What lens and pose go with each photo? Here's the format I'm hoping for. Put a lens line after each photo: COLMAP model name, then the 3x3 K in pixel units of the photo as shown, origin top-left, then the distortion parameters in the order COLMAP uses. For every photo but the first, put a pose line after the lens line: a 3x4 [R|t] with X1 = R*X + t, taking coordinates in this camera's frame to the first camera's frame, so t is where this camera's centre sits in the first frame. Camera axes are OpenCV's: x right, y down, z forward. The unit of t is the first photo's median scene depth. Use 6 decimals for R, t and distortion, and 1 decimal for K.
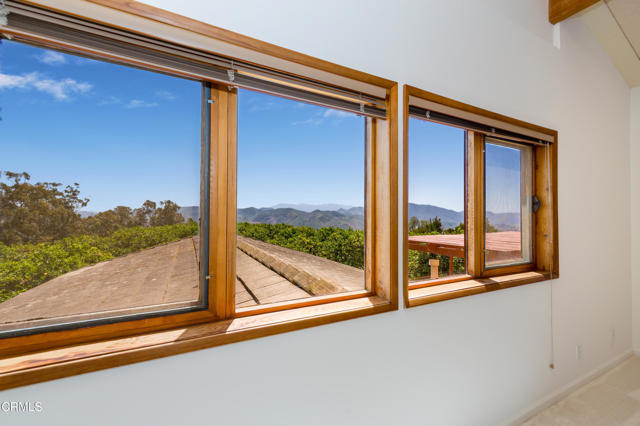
lens RADIAL K [[288.8, 0, 321.3], [0, 288.8, 206.2], [0, 0, 1]] dist [0.000507, 0.000076]
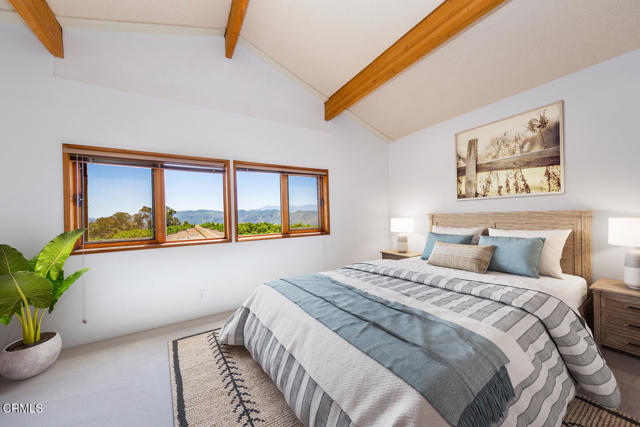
lens RADIAL K [[234.3, 0, 320.0], [0, 234.3, 213.5], [0, 0, 1]] dist [0.001359, 0.000049]
pose [[0.994278, -0.035255, 0.100841, 0.567783], [0.032241, 0.998988, 0.031373, 0.023629], [-0.101845, -0.027943, 0.994408, -0.847465]]
